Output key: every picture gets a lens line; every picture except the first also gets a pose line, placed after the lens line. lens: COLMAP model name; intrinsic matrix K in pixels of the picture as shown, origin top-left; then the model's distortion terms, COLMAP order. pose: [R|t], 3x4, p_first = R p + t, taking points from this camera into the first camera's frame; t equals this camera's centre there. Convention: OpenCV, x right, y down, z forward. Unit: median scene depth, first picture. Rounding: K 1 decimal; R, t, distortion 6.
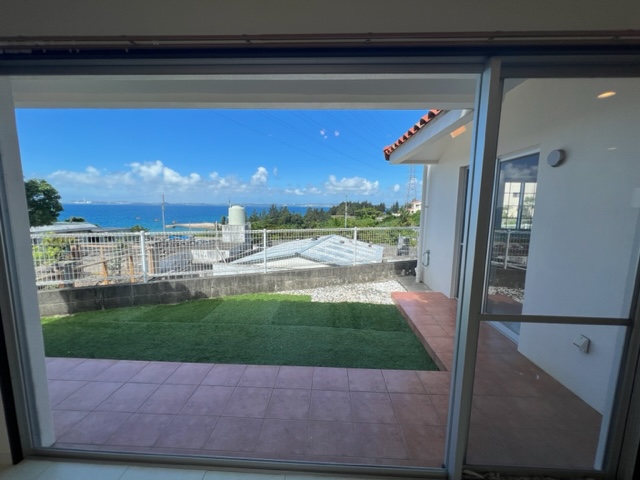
lens RADIAL K [[256.4, 0, 318.4], [0, 256.4, 238.7], [0, 0, 1]] dist [-0.002240, 0.001127]
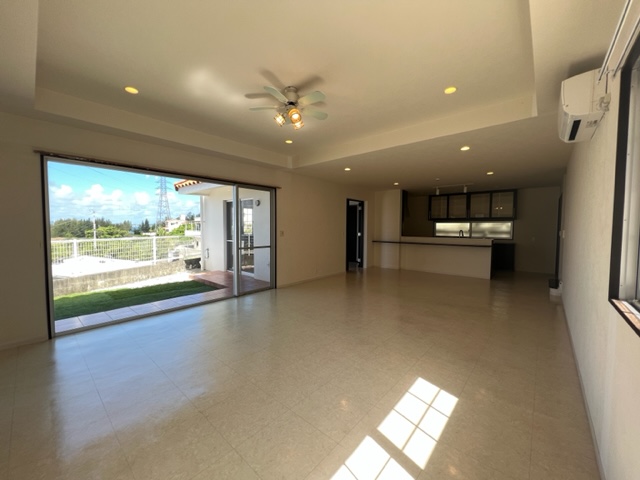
lens RADIAL K [[256.4, 0, 319.9], [0, 256.4, 239.1], [0, 0, 1]] dist [-0.002240, 0.001127]
pose [[0.626539, -0.050278, 0.777766, -0.407419], [0.103784, 0.994412, -0.019322, 0.098907], [-0.772449, 0.092825, 0.628256, -0.603643]]
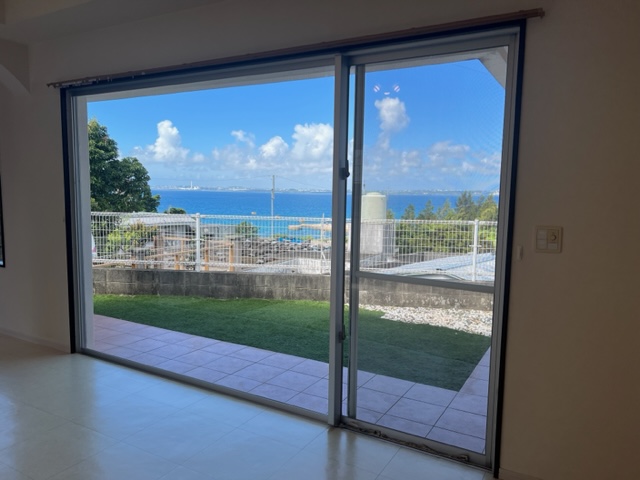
lens RADIAL K [[481.6, 0, 322.8], [0, 481.6, 242.8], [0, 0, 1]] dist [0.037957, -0.006320]
pose [[0.890924, 0.049818, -0.451412, 0.387360], [-0.062306, 0.997975, -0.012833, 0.057322], [0.449858, 0.039559, 0.892223, -0.252520]]
